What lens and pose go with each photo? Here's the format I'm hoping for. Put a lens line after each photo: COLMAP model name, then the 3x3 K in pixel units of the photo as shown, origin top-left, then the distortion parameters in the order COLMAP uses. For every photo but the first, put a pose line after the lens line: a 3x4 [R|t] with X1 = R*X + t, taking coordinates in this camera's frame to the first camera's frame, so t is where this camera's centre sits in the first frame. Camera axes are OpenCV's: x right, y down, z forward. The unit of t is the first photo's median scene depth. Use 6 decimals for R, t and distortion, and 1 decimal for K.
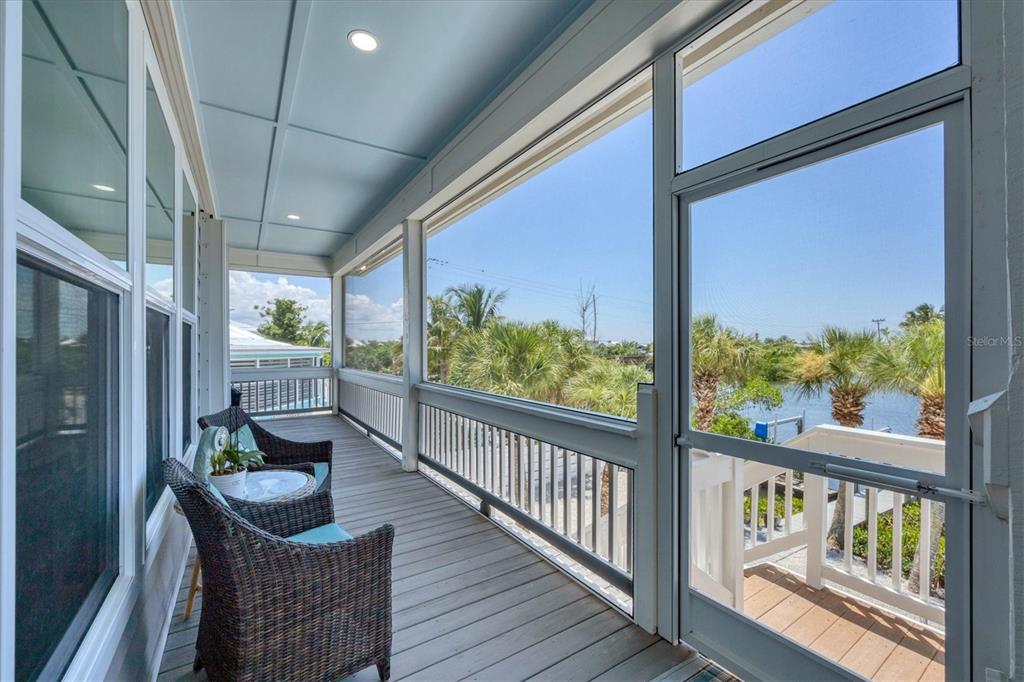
lens RADIAL K [[422.6, 0, 515.7], [0, 422.6, 345.8], [0, 0, 1]] dist [-0.001134, 0.000165]
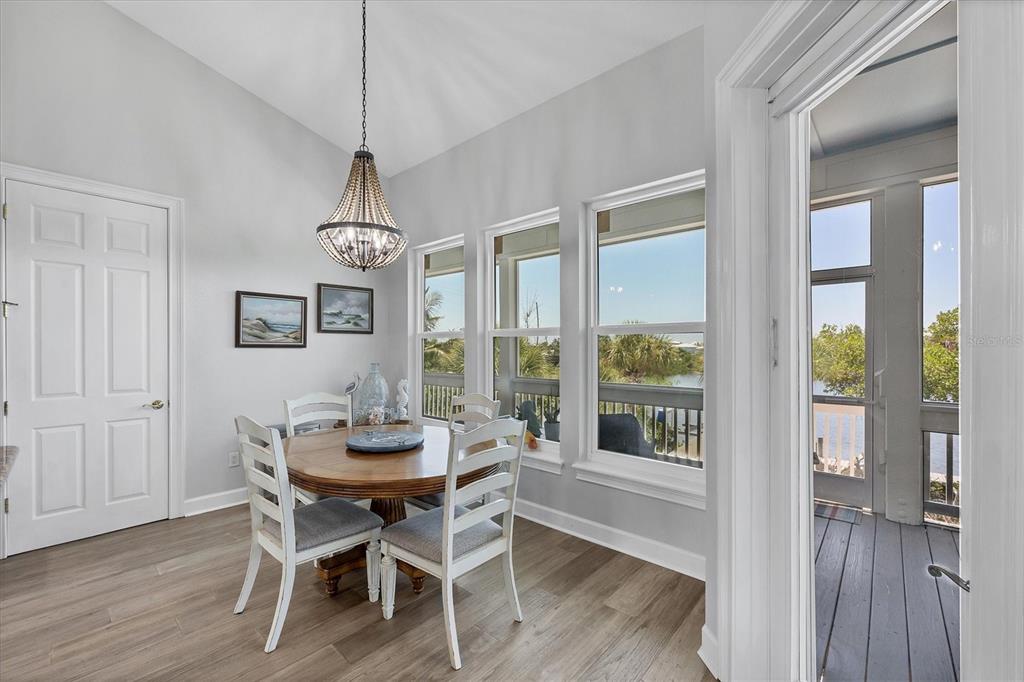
lens RADIAL K [[422.6, 0, 511.1], [0, 422.6, 345.3], [0, 0, 1]] dist [-0.001134, 0.000165]
pose [[0.973161, 0.001617, 0.230121, -0.205438], [-0.001474, 0.999999, -0.000796, -0.005834], [-0.230122, 0.000435, 0.973162, -0.130440]]
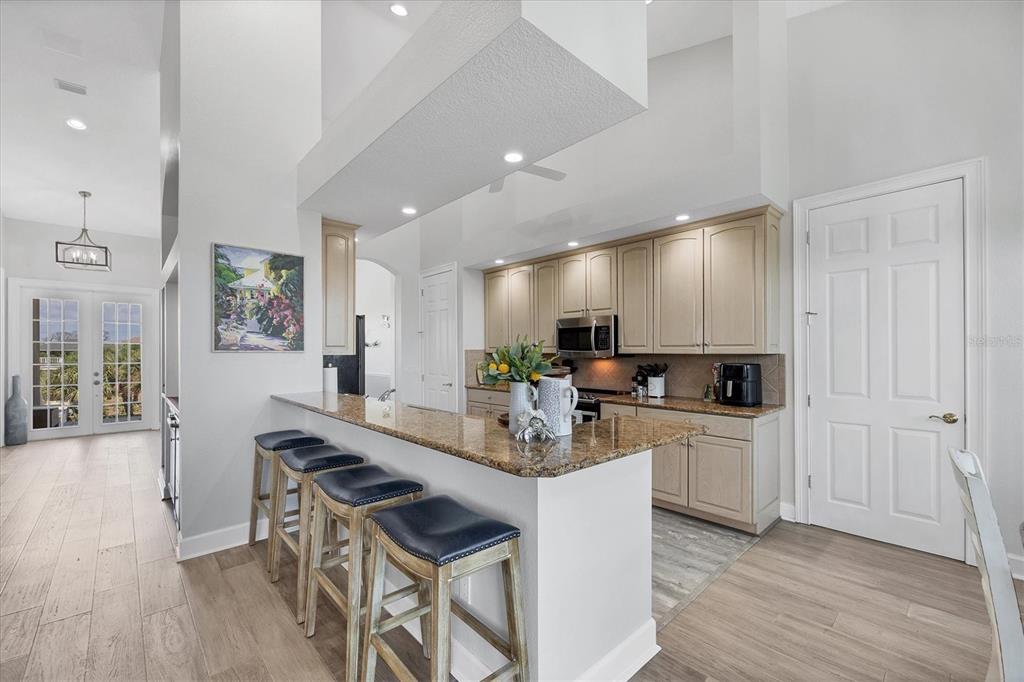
lens RADIAL K [[422.6, 0, 512.8], [0, 422.6, 350.4], [0, 0, 1]] dist [-0.001134, 0.000165]
pose [[0.145367, -0.005344, -0.989363, -0.182885], [0.003862, 0.999981, -0.004833, -0.004183], [0.989370, -0.003119, 0.145385, -0.091422]]
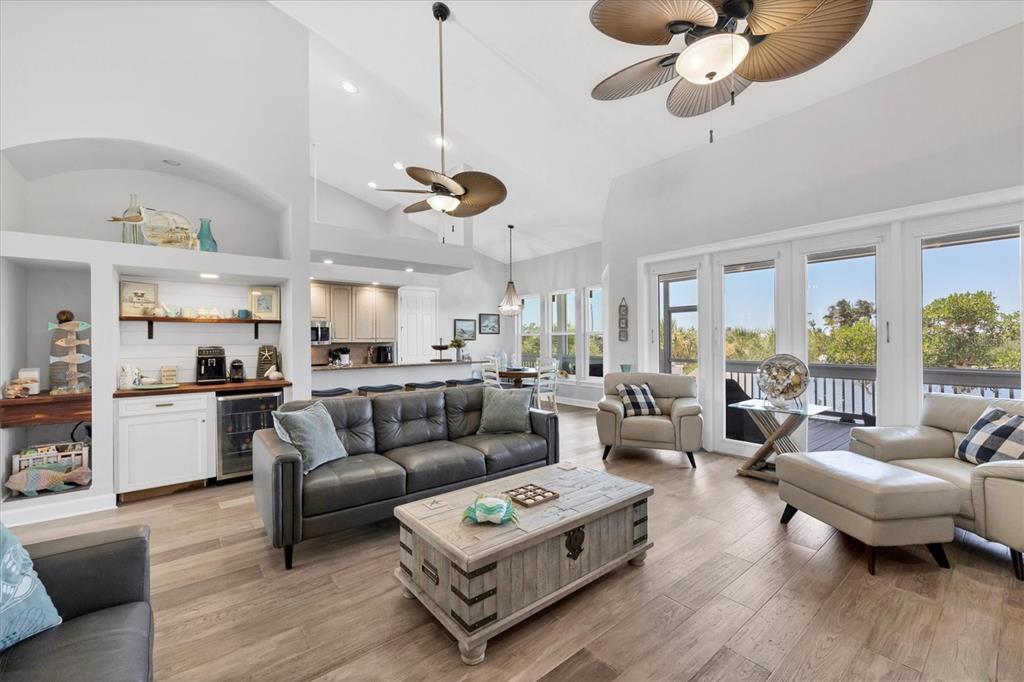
lens RADIAL K [[422.6, 0, 510.8], [0, 422.6, 337.6], [0, 0, 1]] dist [-0.001134, 0.000165]
pose [[0.996733, -0.001161, 0.080755, -0.280895], [0.000577, 0.999974, 0.007254, -0.014321], [-0.080761, -0.007184, 0.996708, -0.571912]]
